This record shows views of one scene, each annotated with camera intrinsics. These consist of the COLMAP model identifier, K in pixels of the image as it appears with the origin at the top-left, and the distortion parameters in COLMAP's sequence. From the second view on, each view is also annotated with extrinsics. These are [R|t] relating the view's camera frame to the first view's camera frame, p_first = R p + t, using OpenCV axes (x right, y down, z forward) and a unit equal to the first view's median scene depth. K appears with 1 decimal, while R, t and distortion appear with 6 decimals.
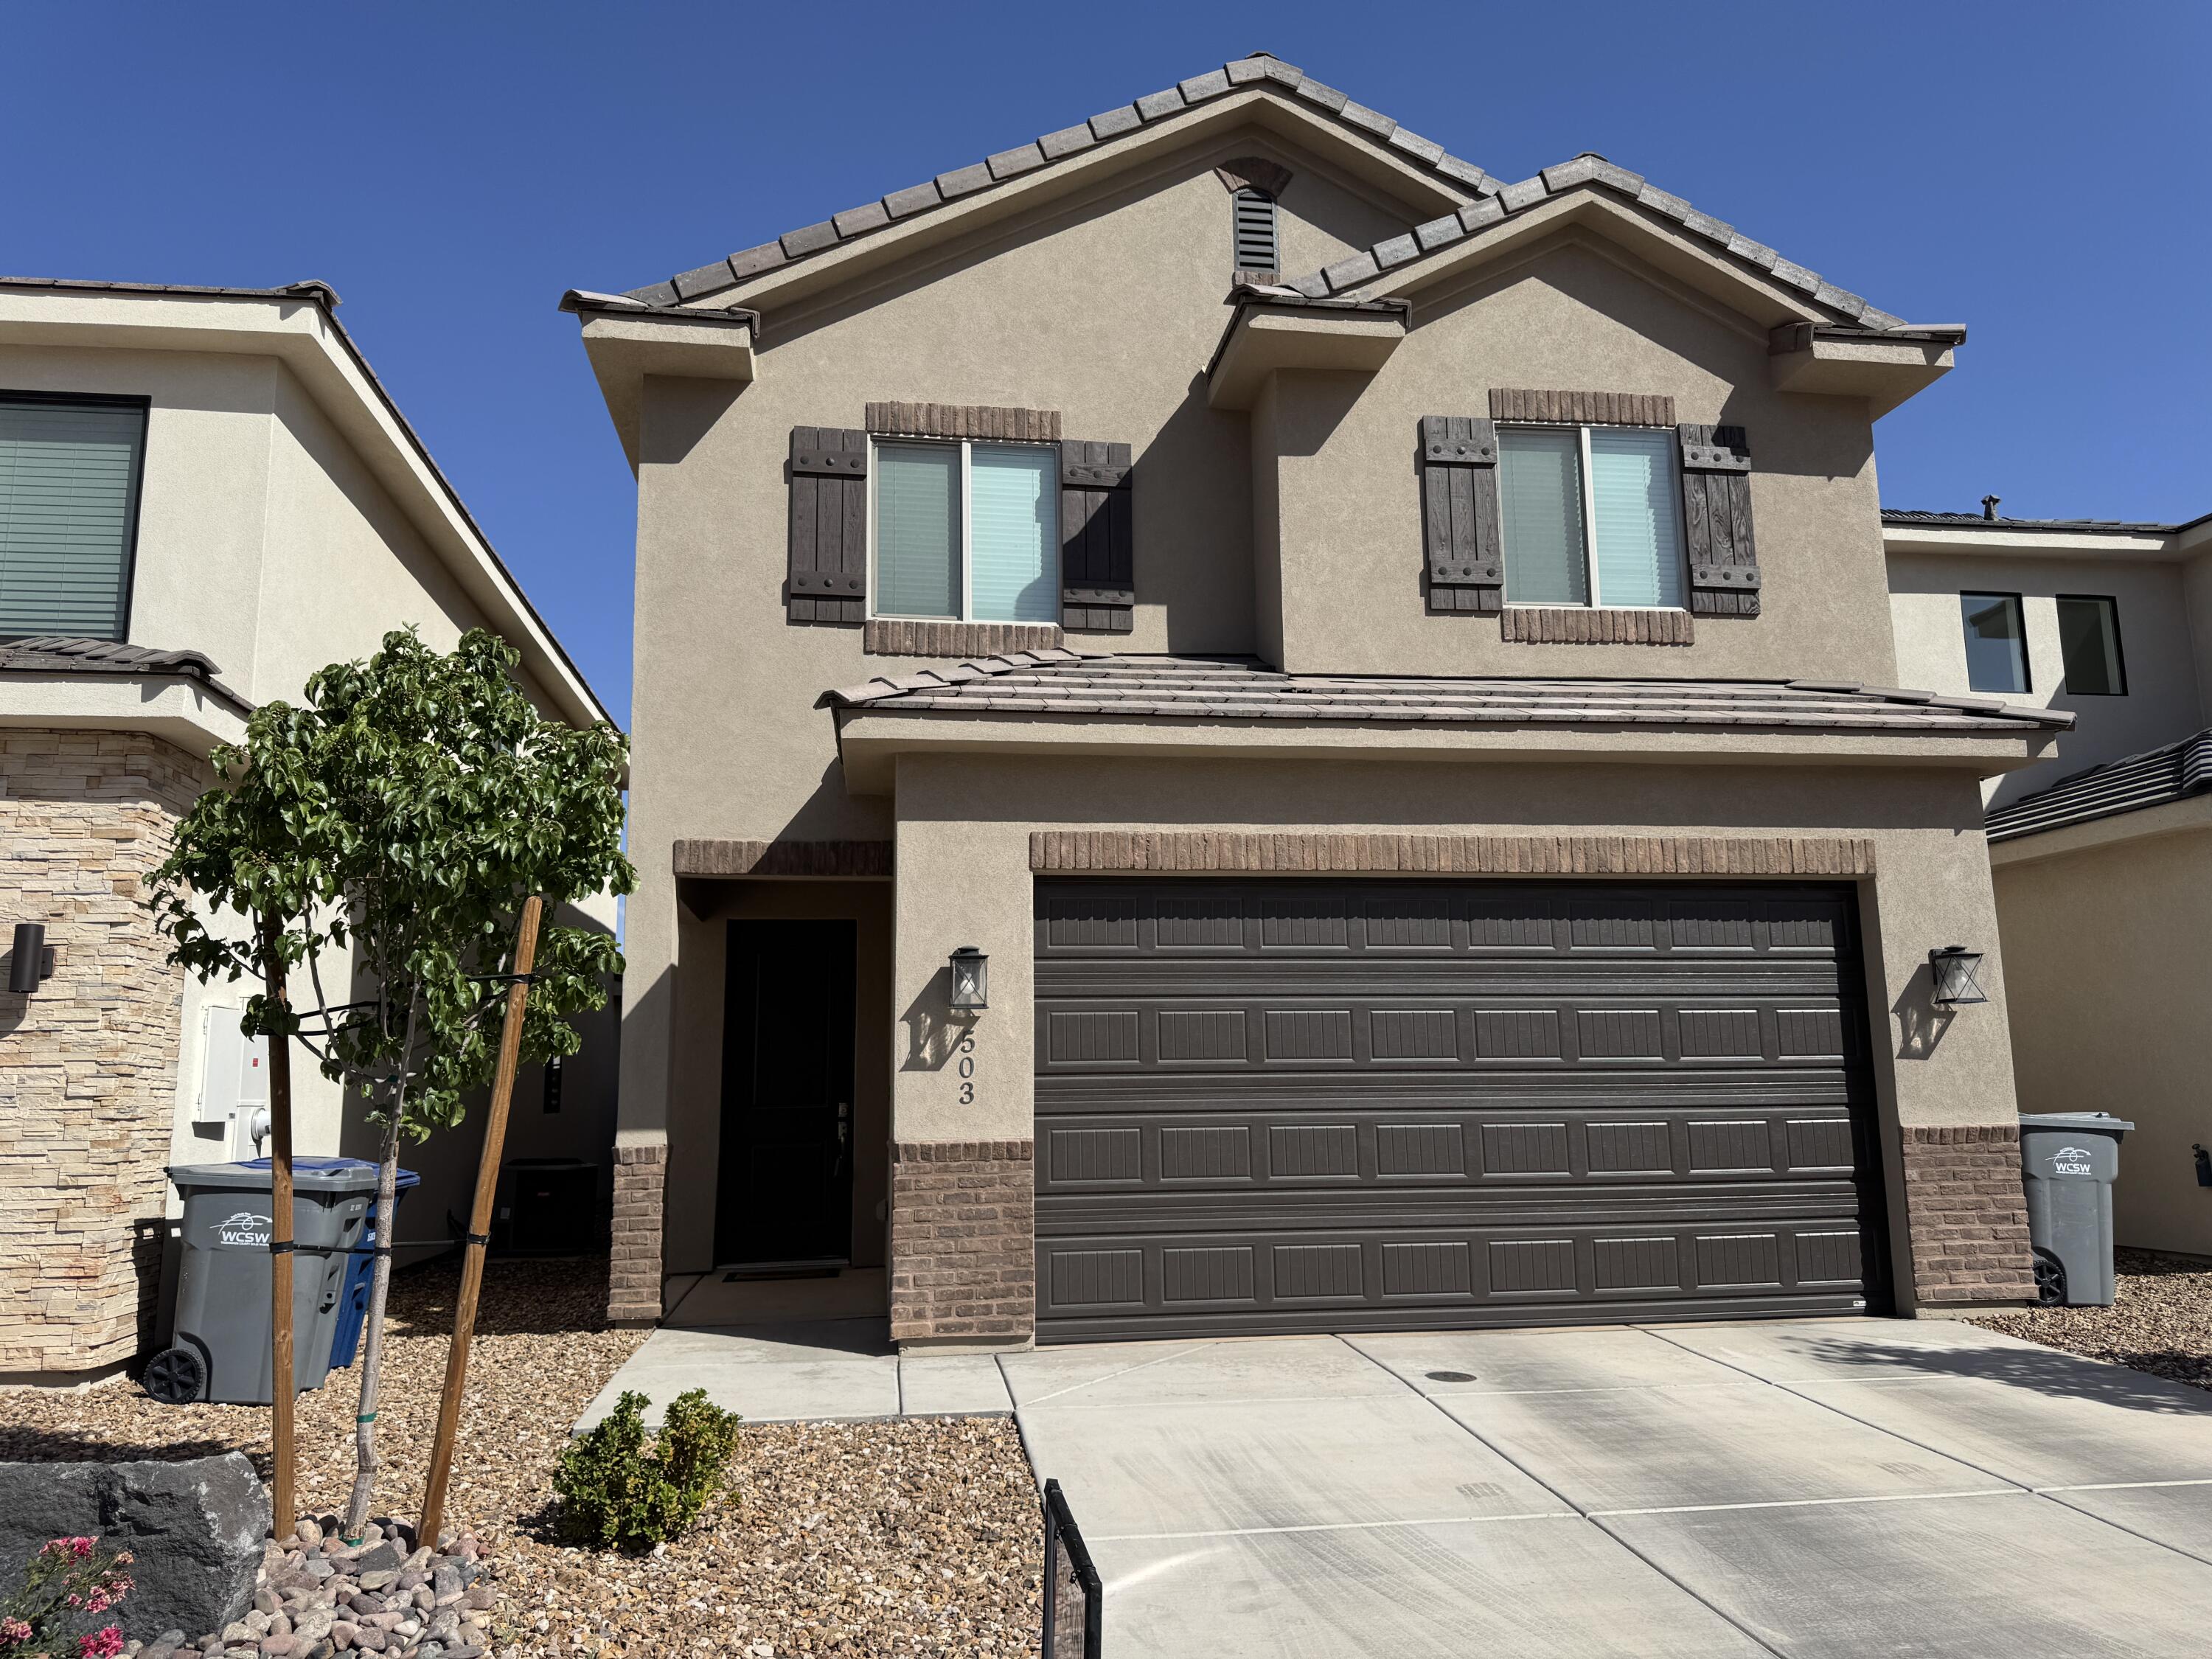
lens RADIAL K [[1567.1, 0, 1100.2], [0, 1567.1, 833.7], [0, 0, 1]] dist [0.046406, -0.062596]
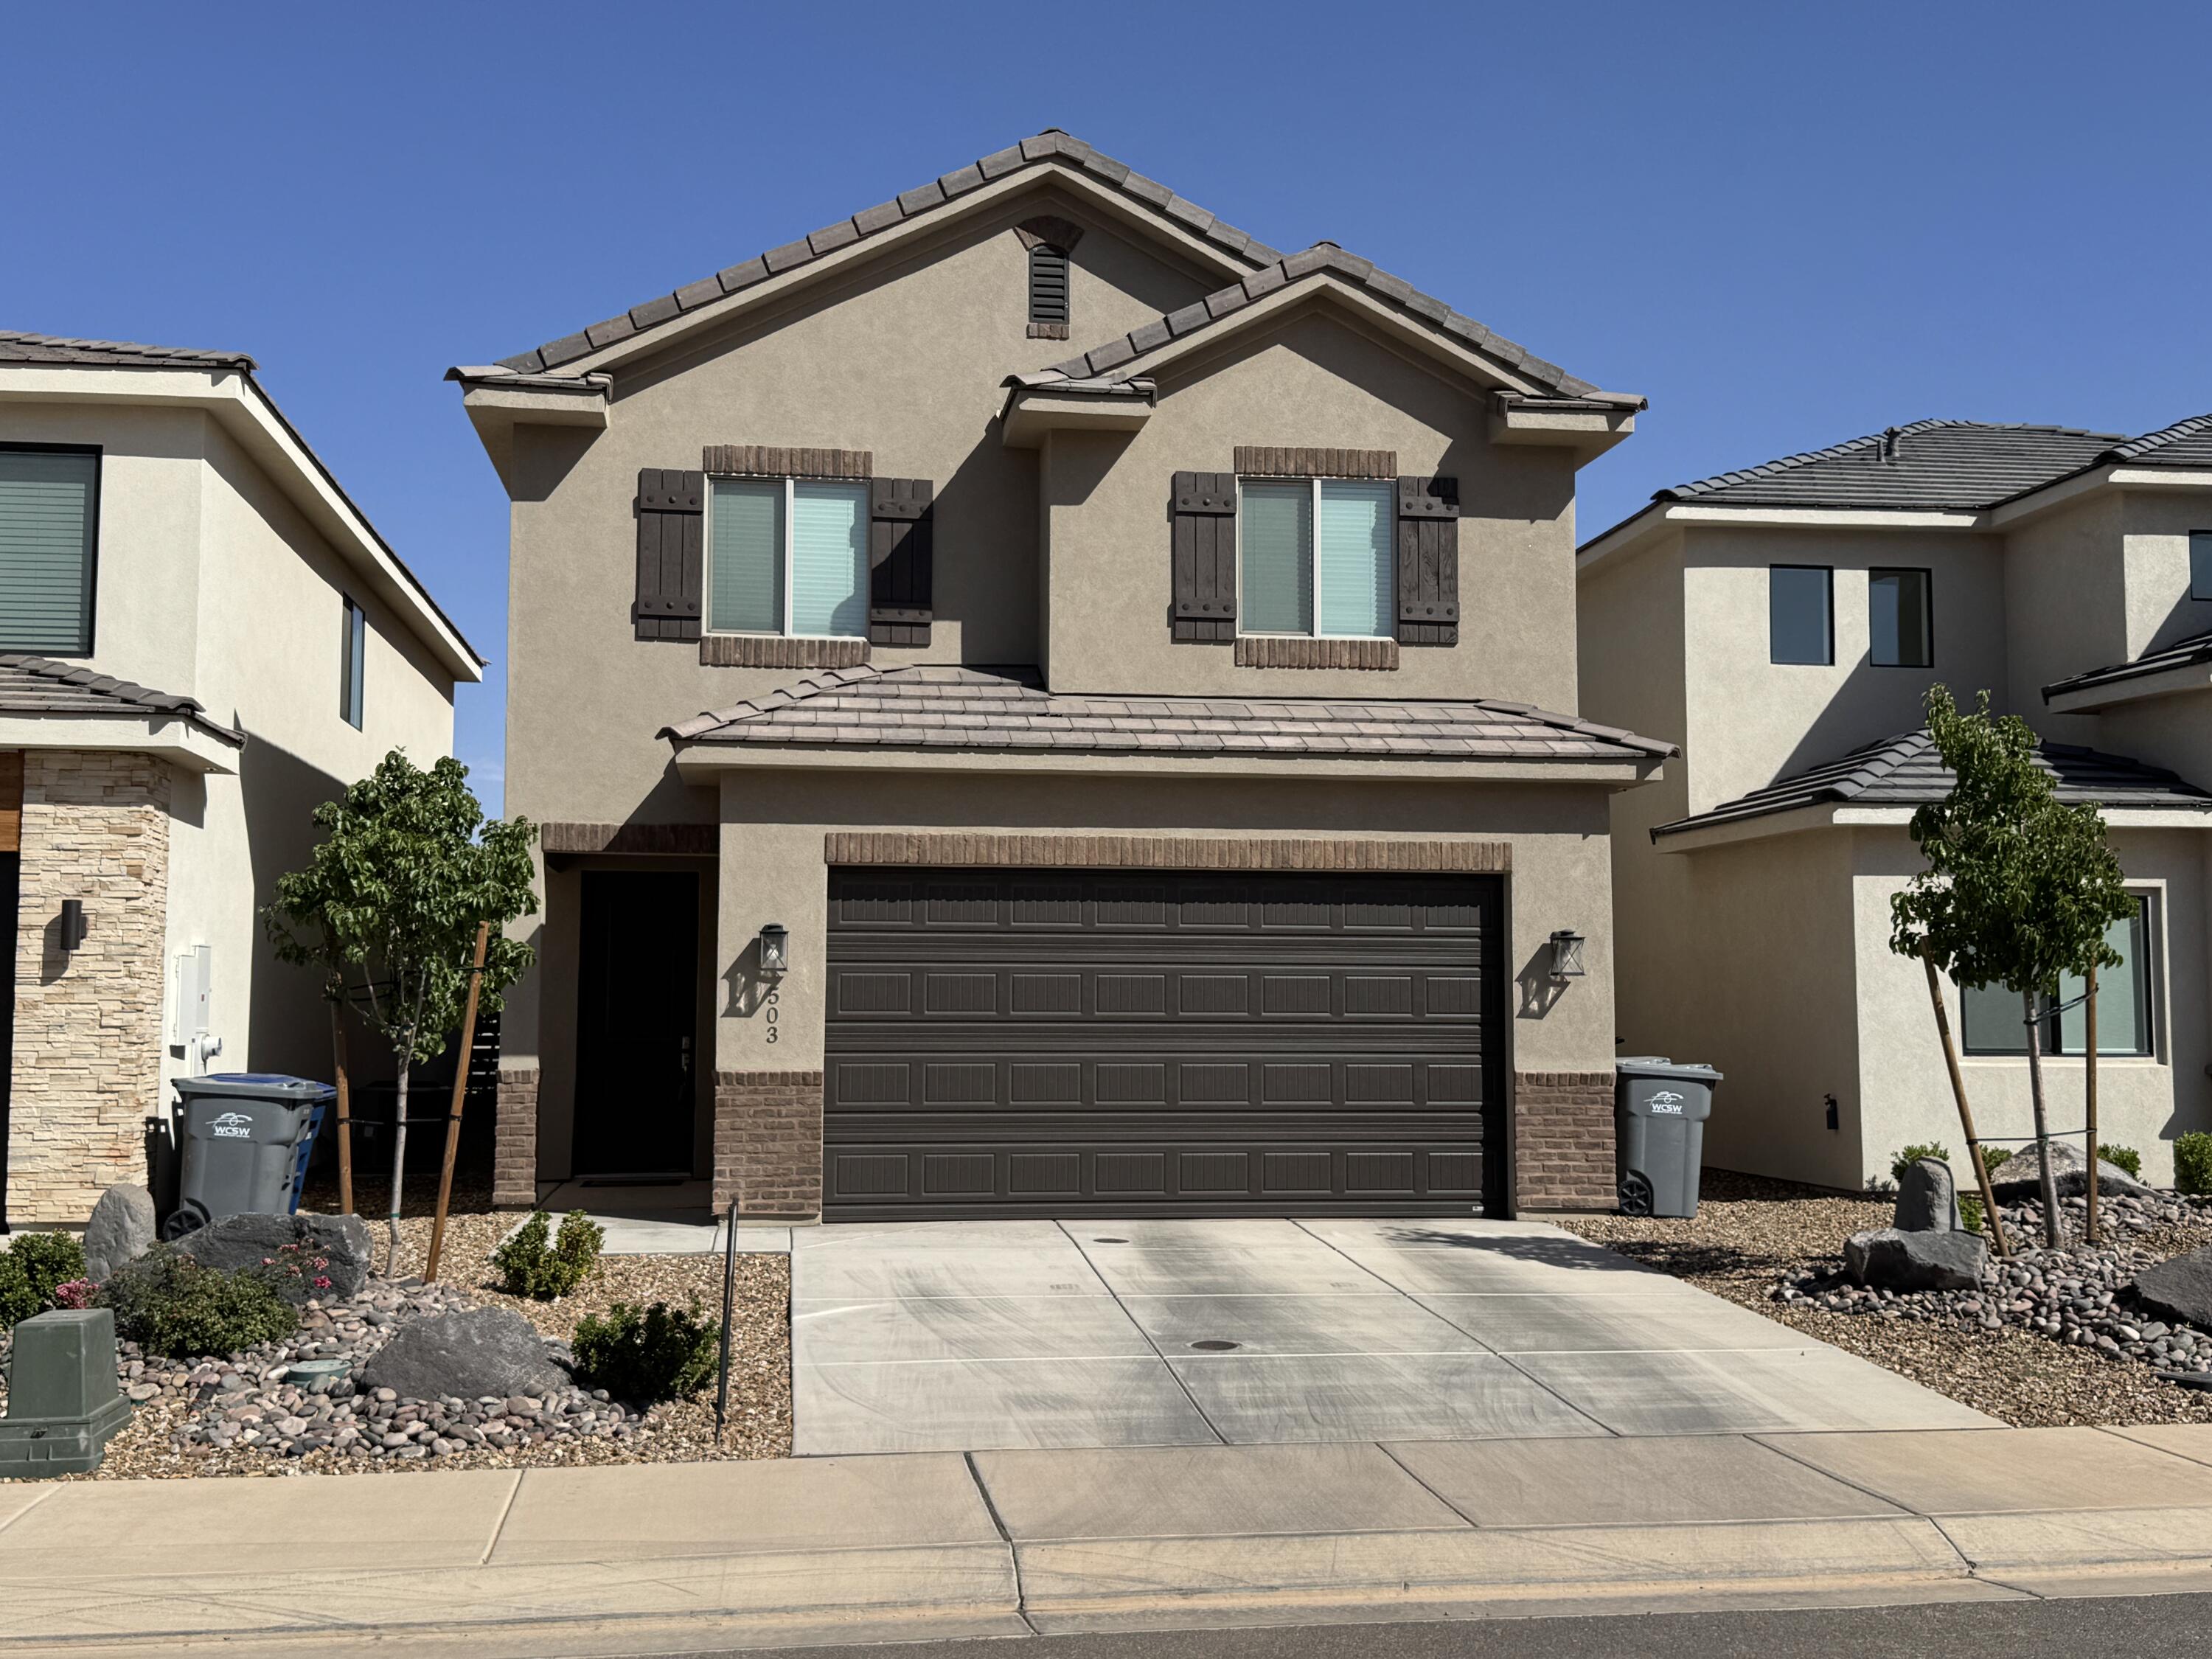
lens RADIAL K [[2327.8, 0, 1104.1], [0, 2327.8, 839.8], [0, 0, 1]] dist [0.052927, 0.000000]
pose [[0.999829, 0.018426, -0.001337, 0.172044], [-0.018231, 0.995799, 0.089730, -0.157802], [0.002985, -0.089690, 0.995965, -0.827249]]
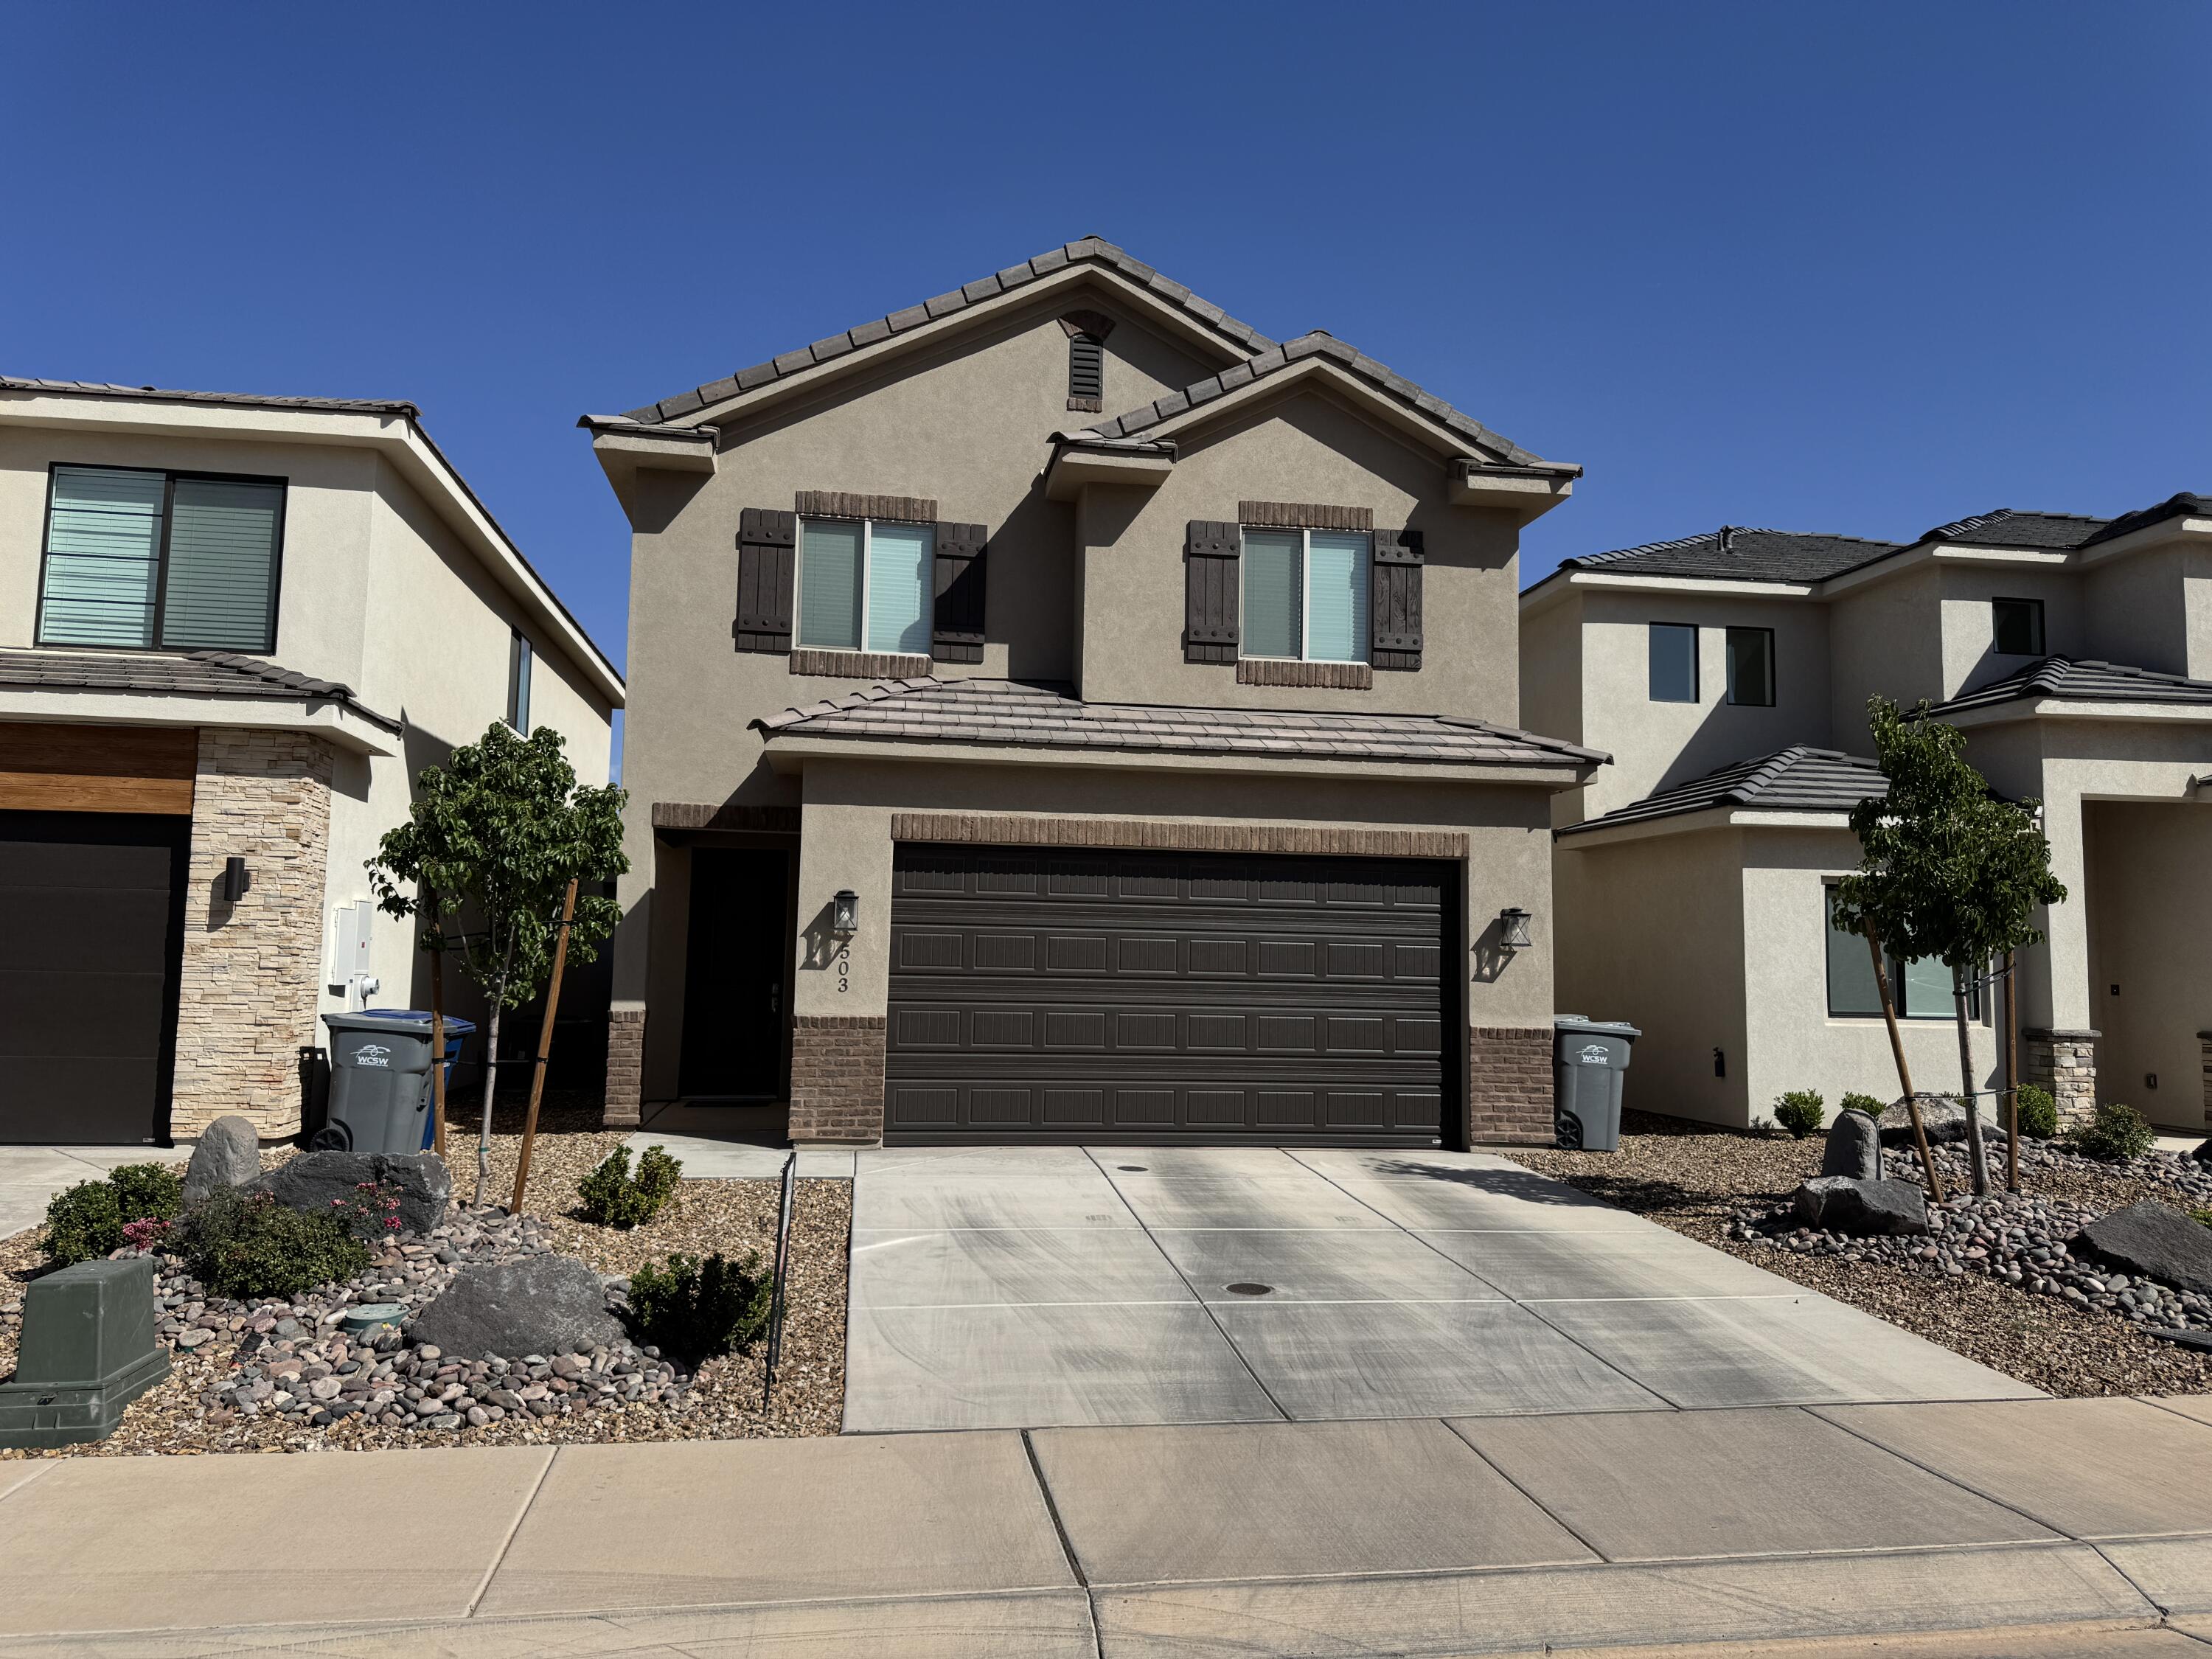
lens RADIAL K [[1567.1, 0, 1101.6], [0, 1567.1, 833.3], [0, 0, 1]] dist [0.046406, -0.062596]
pose [[0.999289, 0.036140, 0.010749, 0.130364], [-0.036869, 0.996276, 0.077944, -0.098700], [-0.007892, -0.078285, 0.996900, -0.461280]]
